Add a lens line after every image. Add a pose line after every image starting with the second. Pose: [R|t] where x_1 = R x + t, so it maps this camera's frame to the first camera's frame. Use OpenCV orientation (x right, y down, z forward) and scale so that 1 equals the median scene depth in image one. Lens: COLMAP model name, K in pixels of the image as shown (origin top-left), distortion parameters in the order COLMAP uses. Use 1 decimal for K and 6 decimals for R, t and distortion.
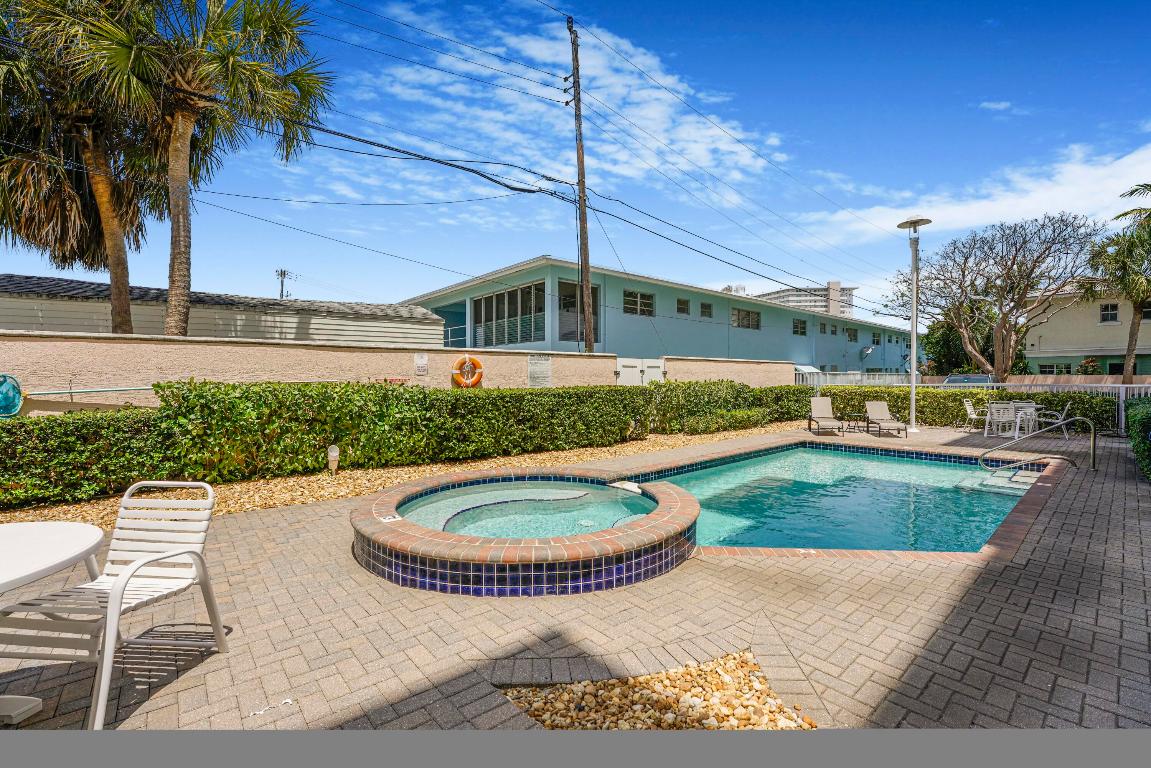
lens RADIAL K [[475.7, 0, 567.3], [0, 475.7, 381.8], [0, 0, 1]] dist [-0.004302, -0.000635]
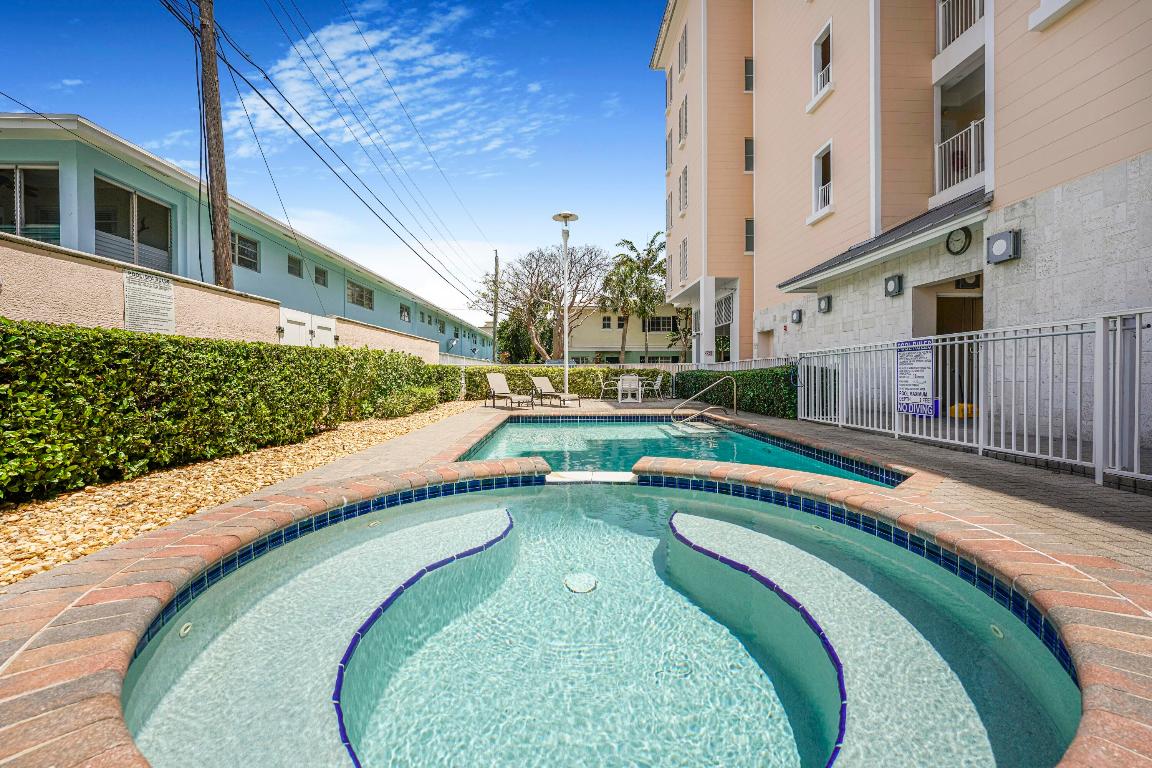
lens RADIAL K [[476.1, 0, 577.0], [0, 476.1, 378.9], [0, 0, 1]] dist [-0.004302, -0.000635]
pose [[0.630446, -0.006387, 0.776207, -0.139990], [0.001762, 0.999975, 0.006797, 0.043318], [-0.776231, -0.002918, 0.630441, 0.287555]]
